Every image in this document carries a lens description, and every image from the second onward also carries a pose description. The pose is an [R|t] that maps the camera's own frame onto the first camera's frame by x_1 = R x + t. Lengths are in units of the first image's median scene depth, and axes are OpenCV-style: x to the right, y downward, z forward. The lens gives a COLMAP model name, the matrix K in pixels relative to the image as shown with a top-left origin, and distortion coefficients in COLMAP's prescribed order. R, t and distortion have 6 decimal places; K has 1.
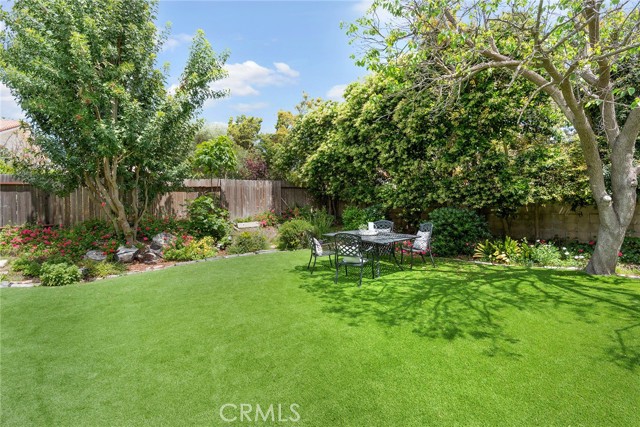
lens RADIAL K [[292.1, 0, 321.2], [0, 292.1, 213.0], [0, 0, 1]] dist [-0.008107, 0.001209]
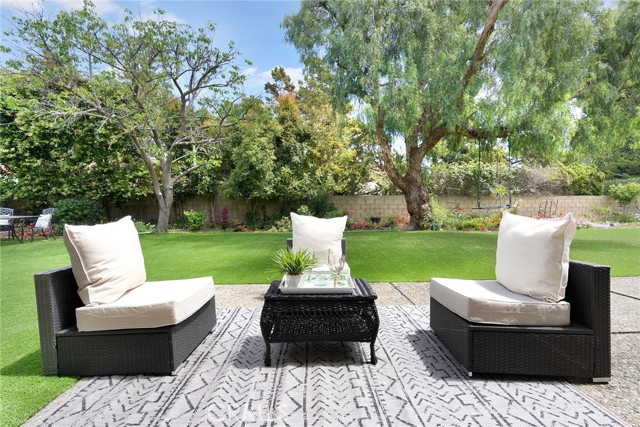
lens RADIAL K [[292.1, 0, 322.5], [0, 292.1, 211.4], [0, 0, 1]] dist [-0.008107, 0.001209]
pose [[0.492712, 0.012941, 0.870096, -0.163974], [0.016940, 0.999557, -0.024459, 0.097205], [-0.870028, 0.026791, 0.492275, -0.693952]]
